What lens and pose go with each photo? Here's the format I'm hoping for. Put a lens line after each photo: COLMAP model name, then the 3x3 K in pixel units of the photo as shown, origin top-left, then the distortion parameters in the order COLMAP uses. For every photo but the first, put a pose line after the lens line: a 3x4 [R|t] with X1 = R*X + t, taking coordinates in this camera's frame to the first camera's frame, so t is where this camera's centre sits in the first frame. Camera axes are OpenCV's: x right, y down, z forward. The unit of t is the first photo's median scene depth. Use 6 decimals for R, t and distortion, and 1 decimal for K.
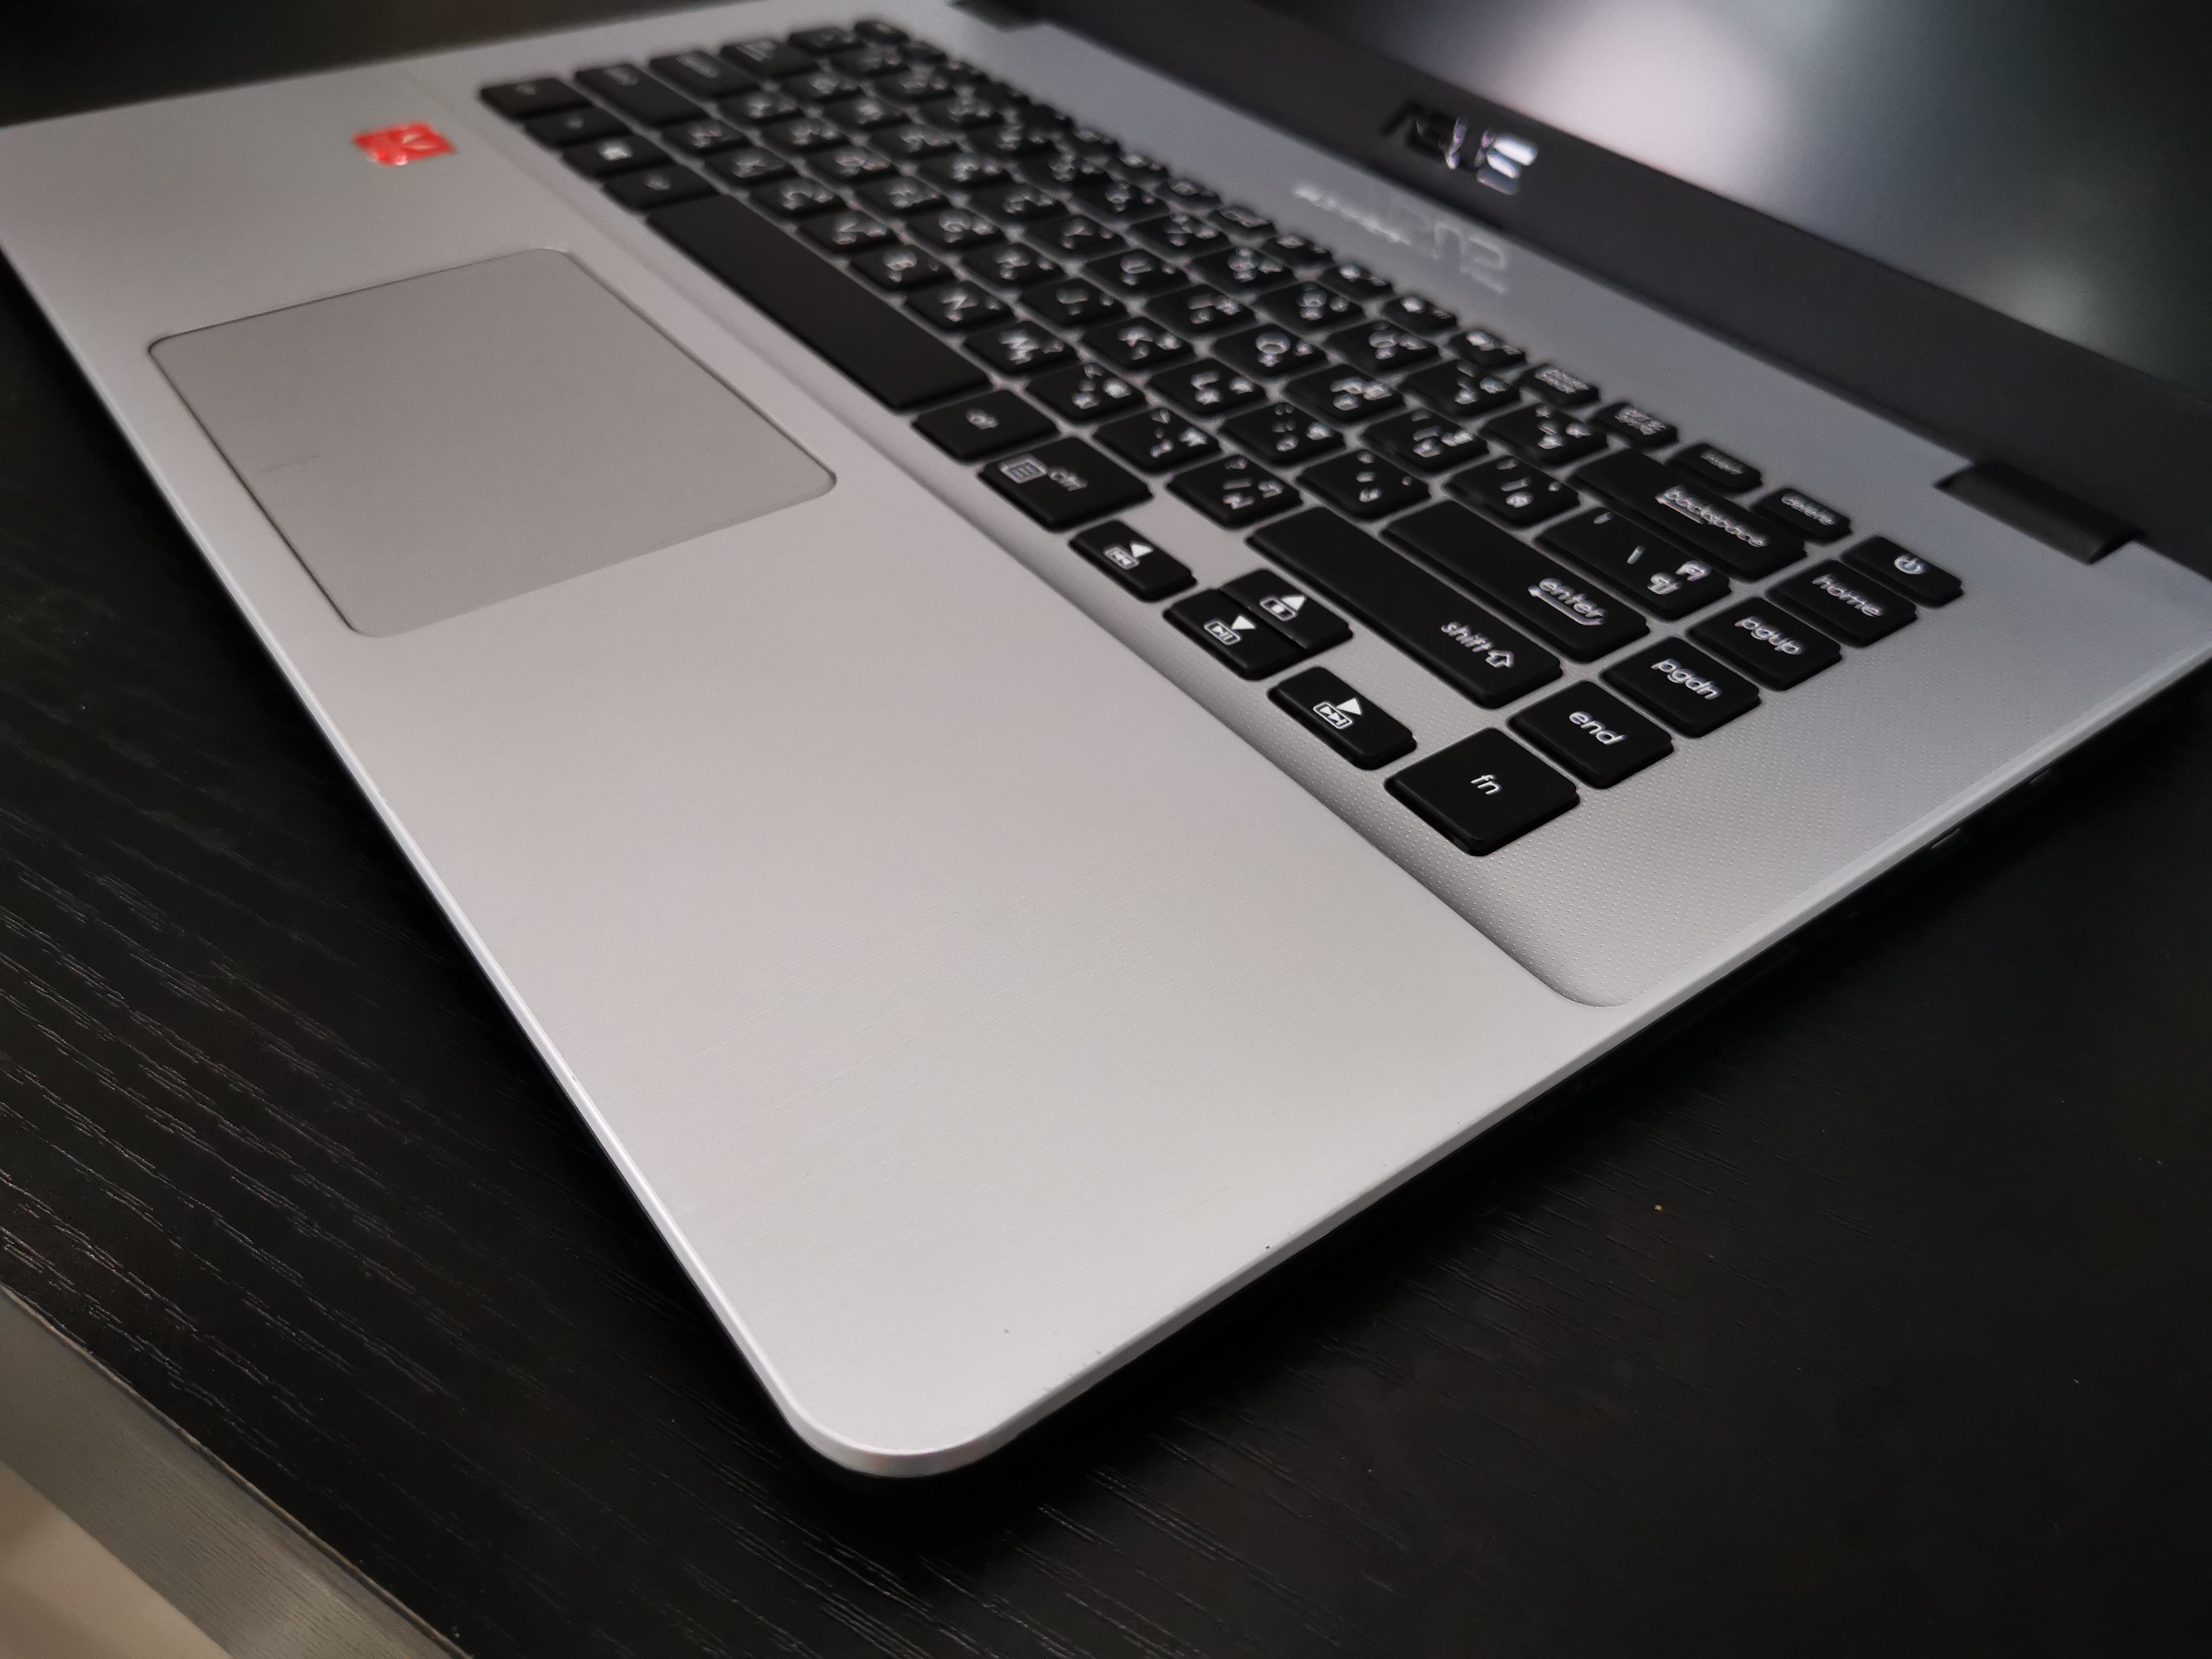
lens RADIAL K [[1740.9, 0, 1106.0], [0, 1740.9, 829.5], [0, 0, 1]] dist [0.005946, -0.015506]
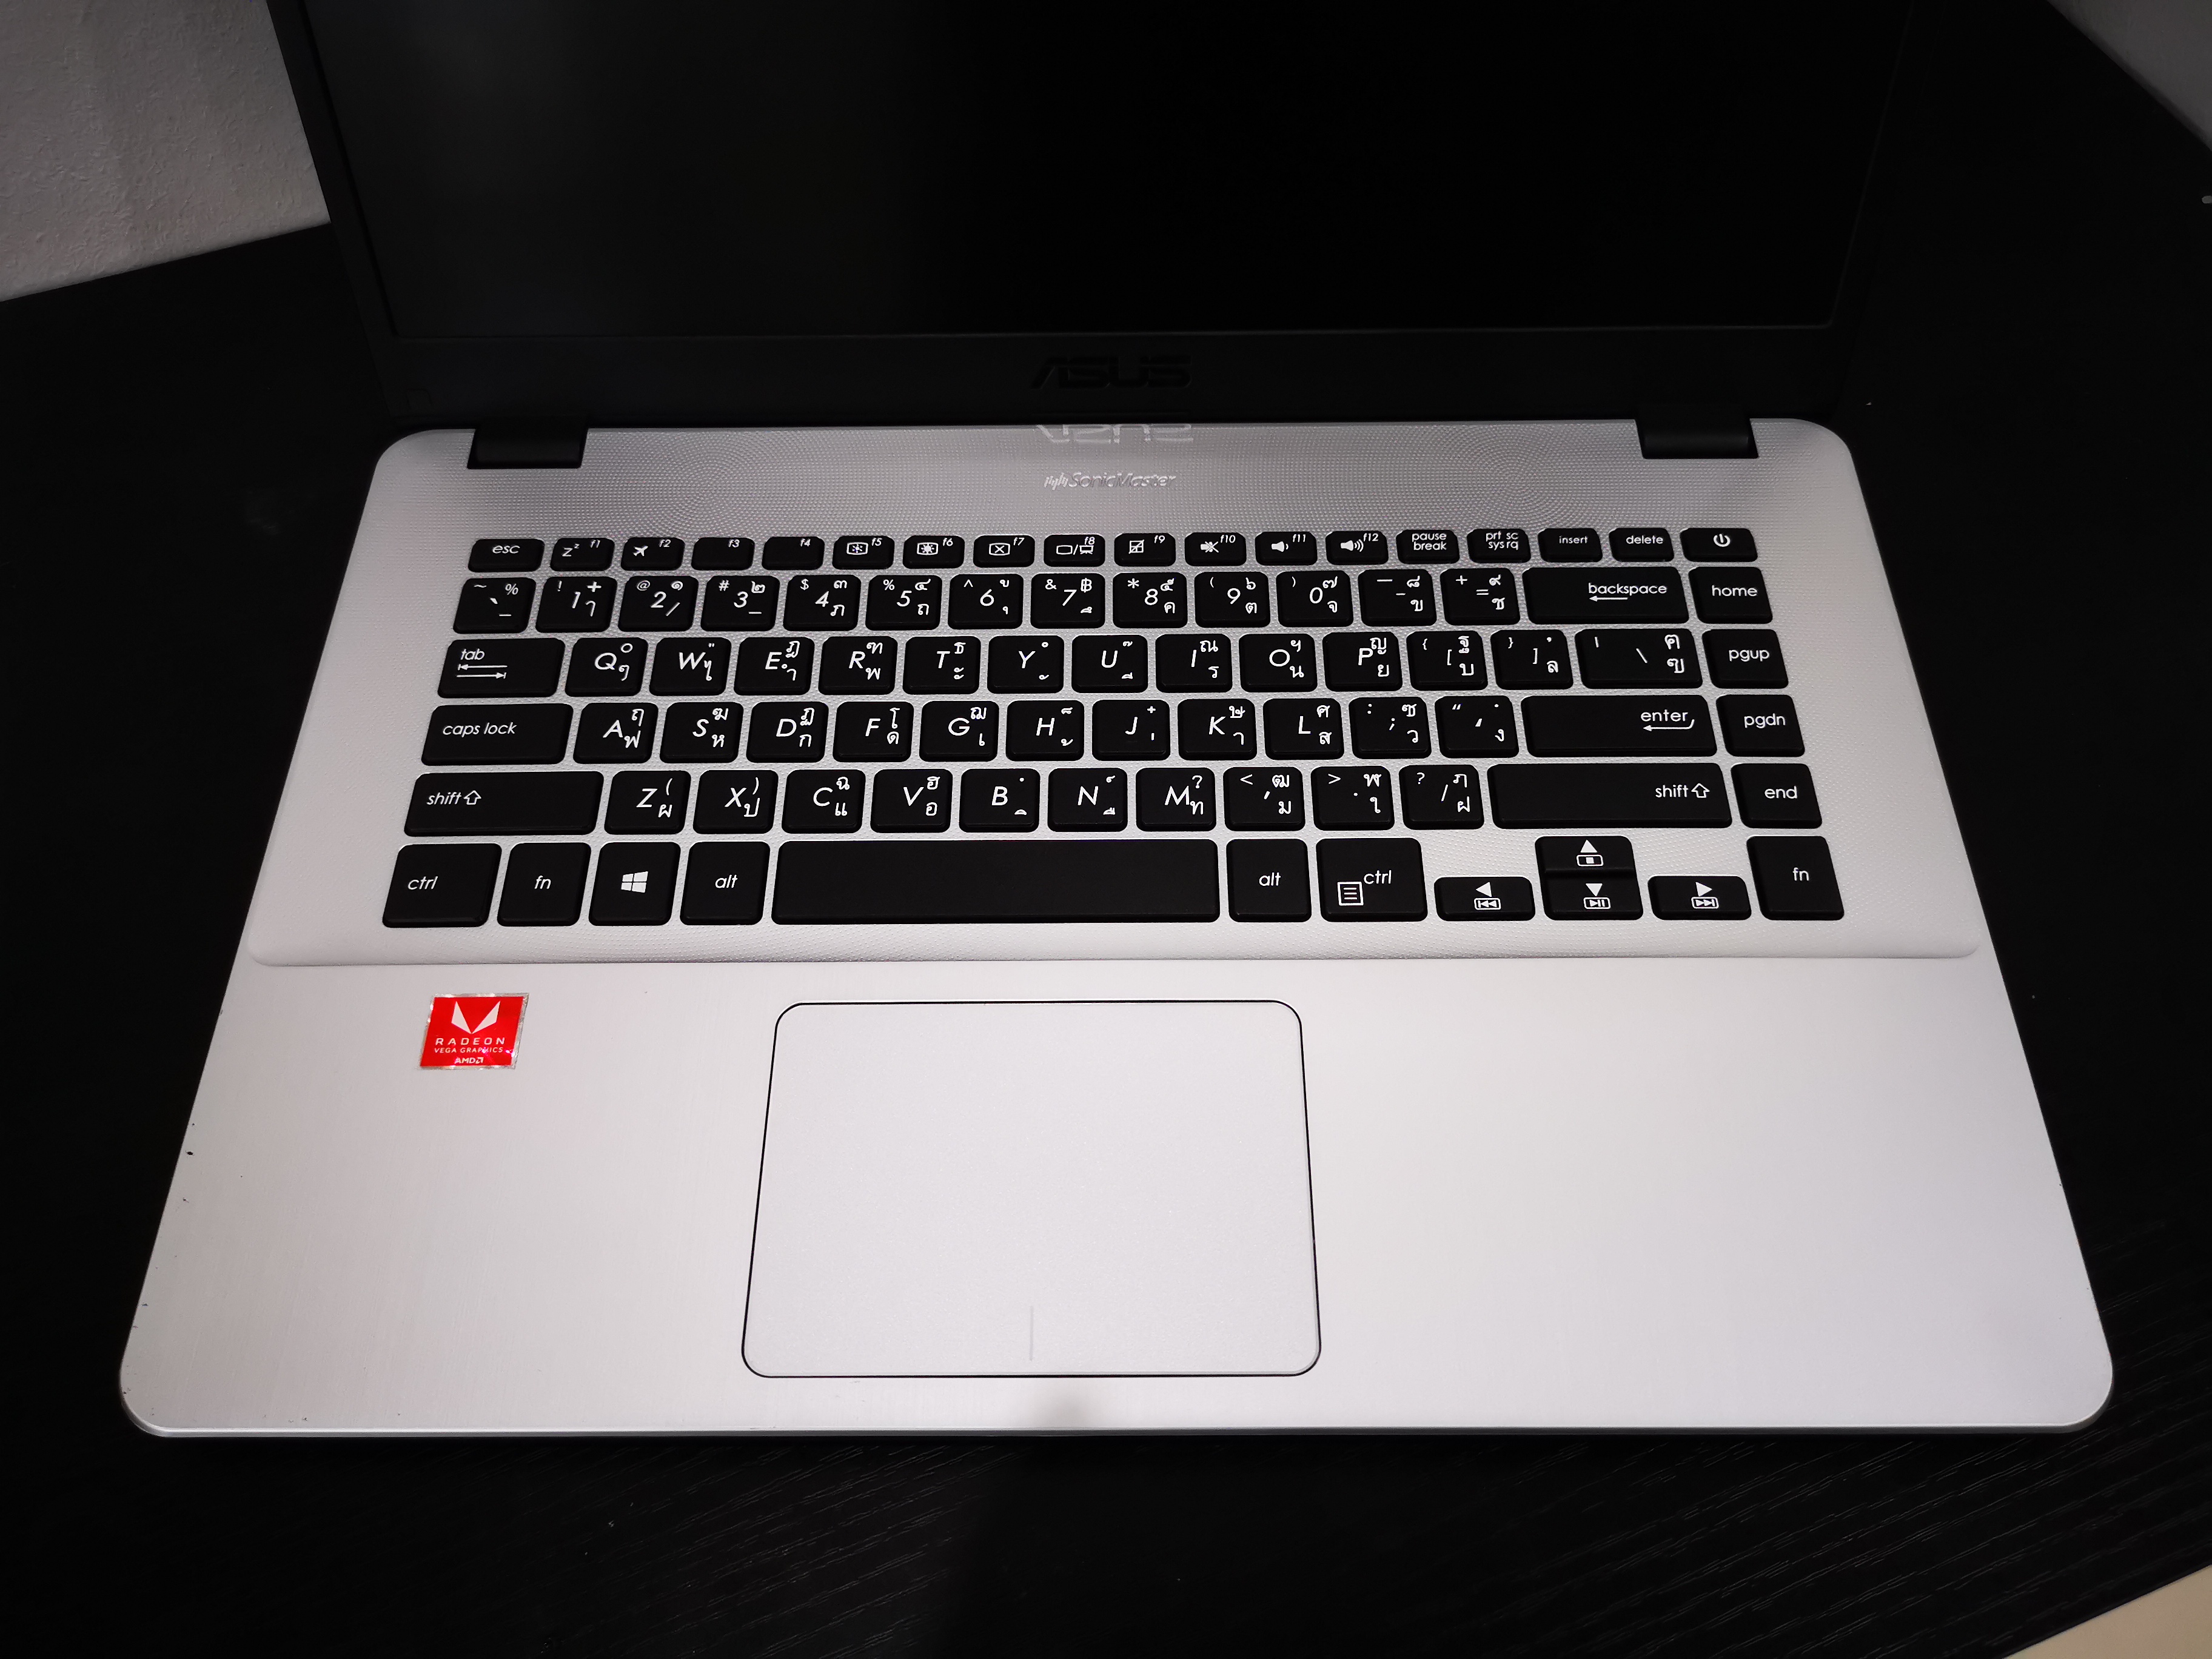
lens RADIAL K [[1740.9, 0, 1106.0], [0, 1740.9, 829.5], [0, 0, 1]] dist [0.005946, -0.015506]
pose [[0.604429, -0.705546, 0.369959, -0.639234], [0.552854, 0.705844, 0.442872, -0.964298], [-0.573601, -0.063151, 0.816697, 0.011795]]
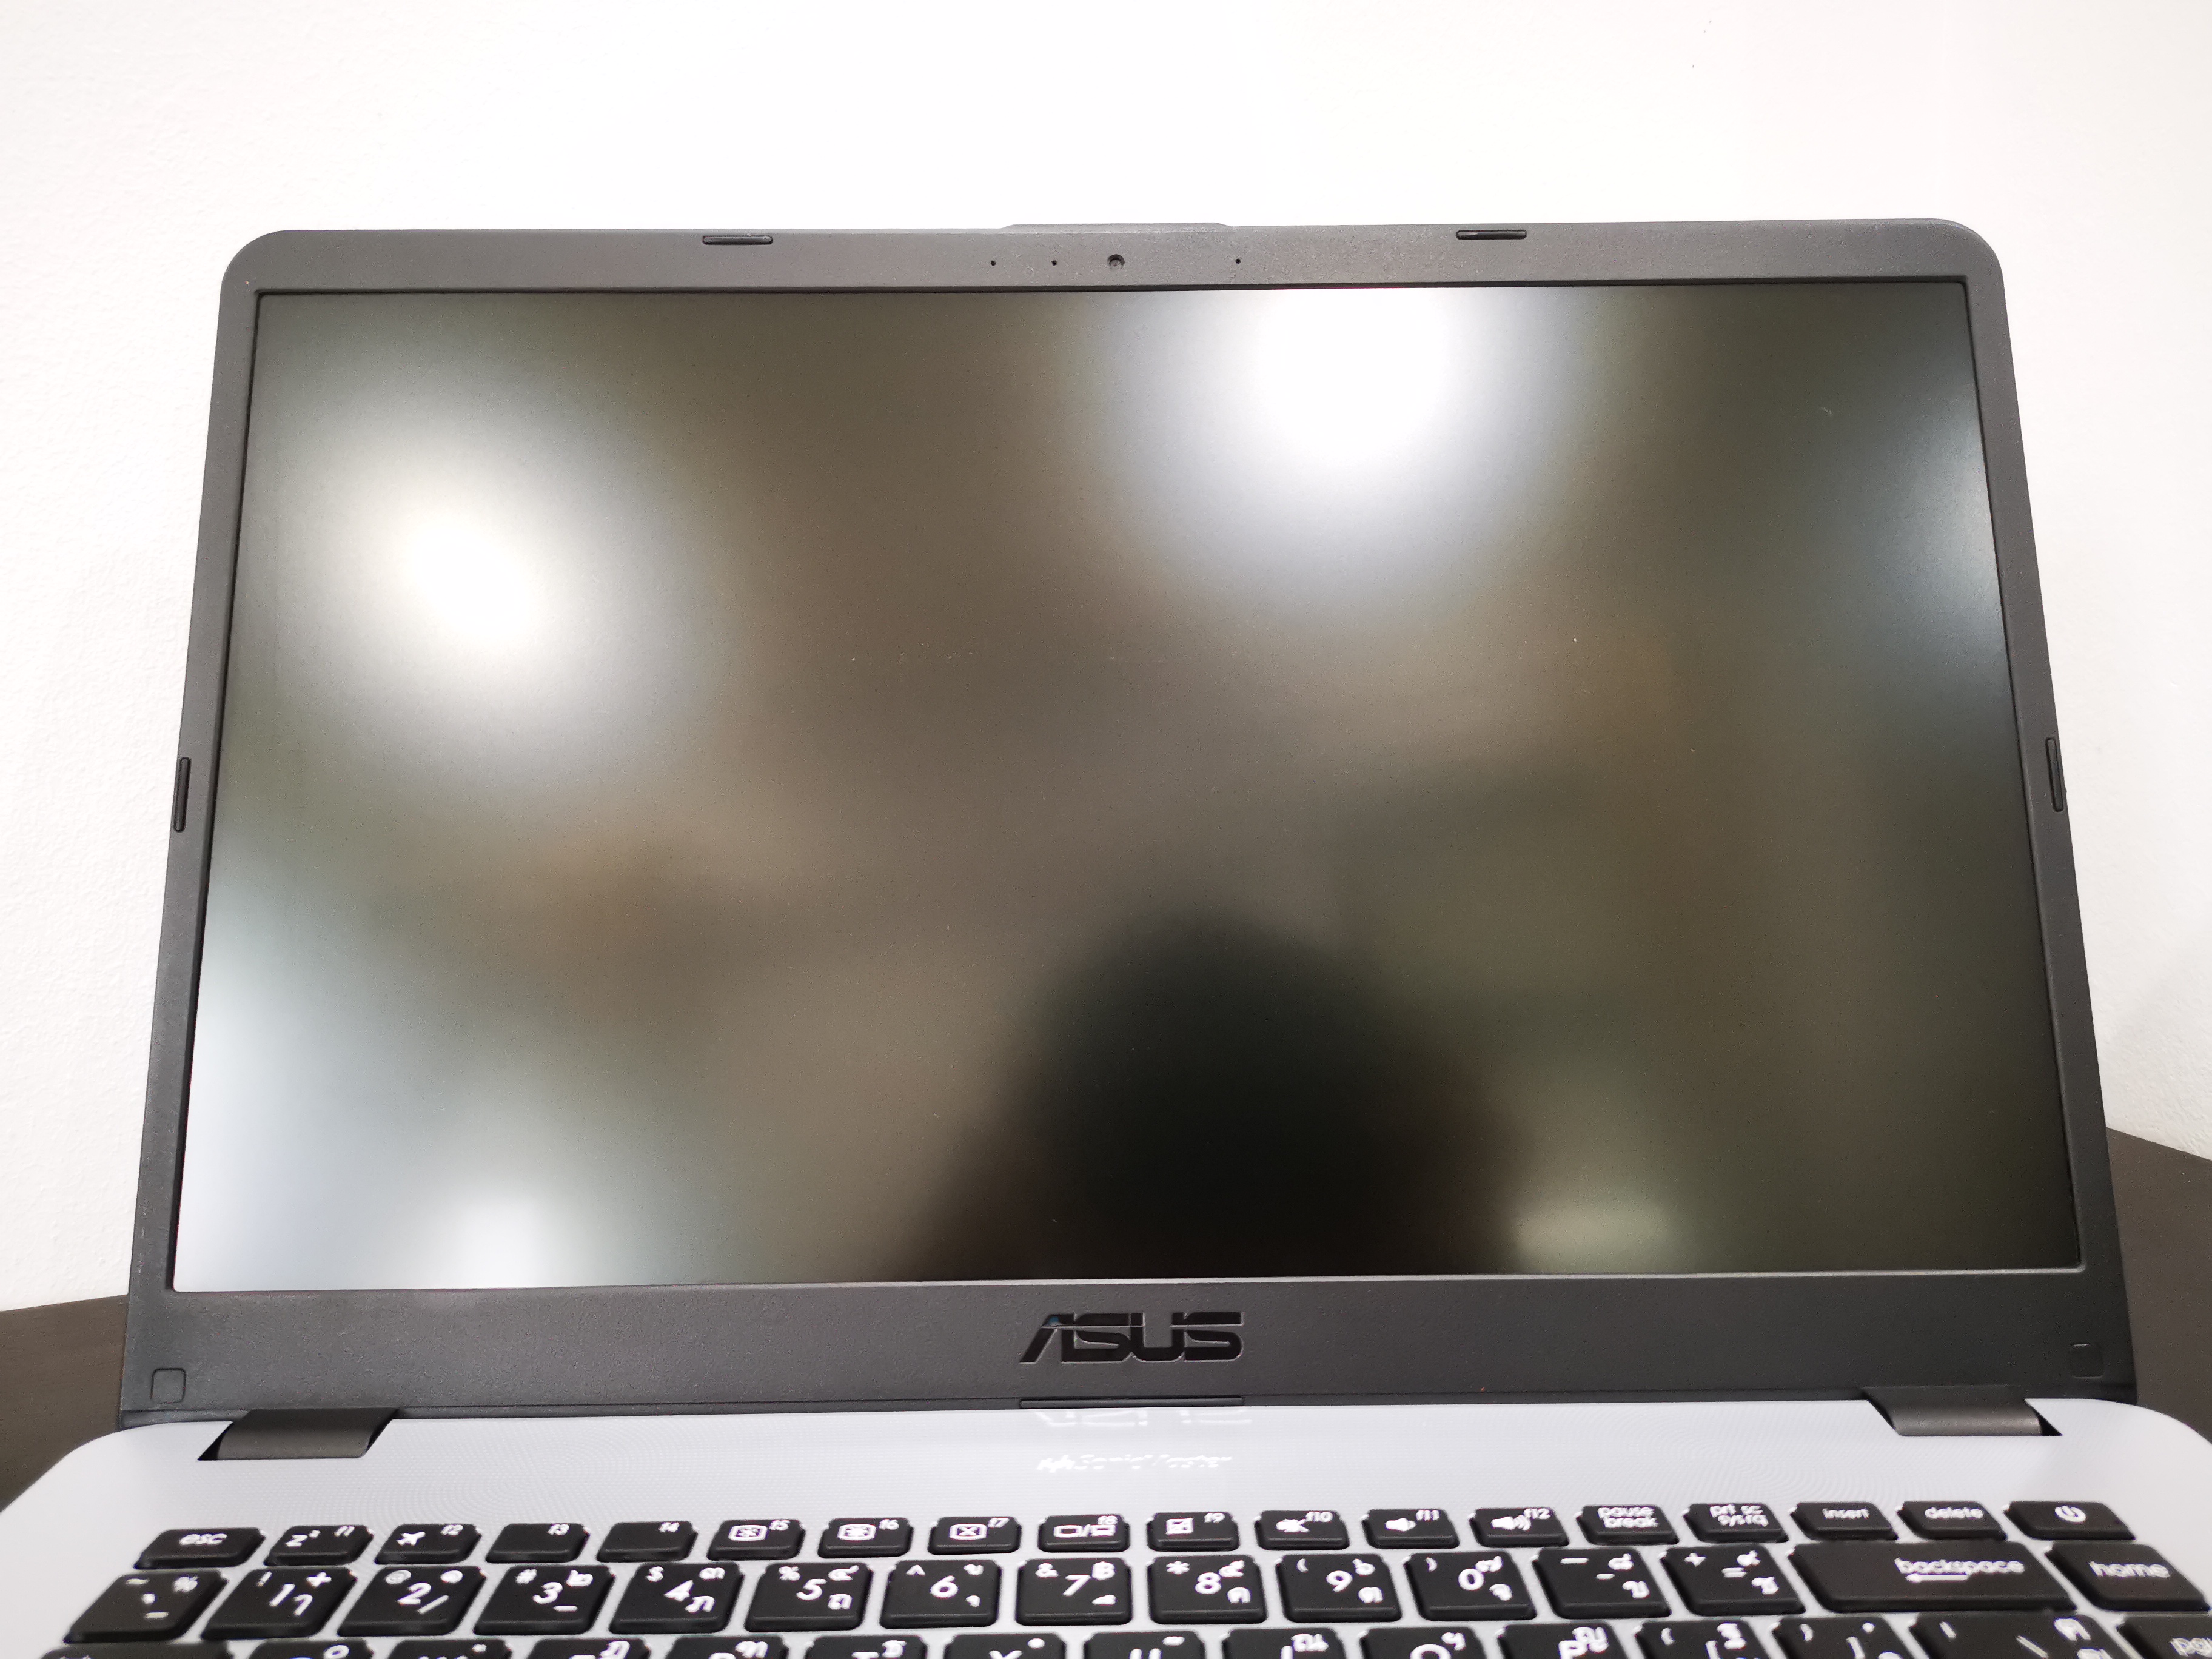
lens RADIAL K [[1740.9, 0, 1106.0], [0, 1740.9, 829.5], [0, 0, 1]] dist [0.005946, -0.015506]
pose [[0.595930, -0.165912, 0.785710, -0.620618], [0.555621, 0.791605, -0.254259, -0.523897], [-0.579787, 0.588078, 0.563925, 0.502295]]
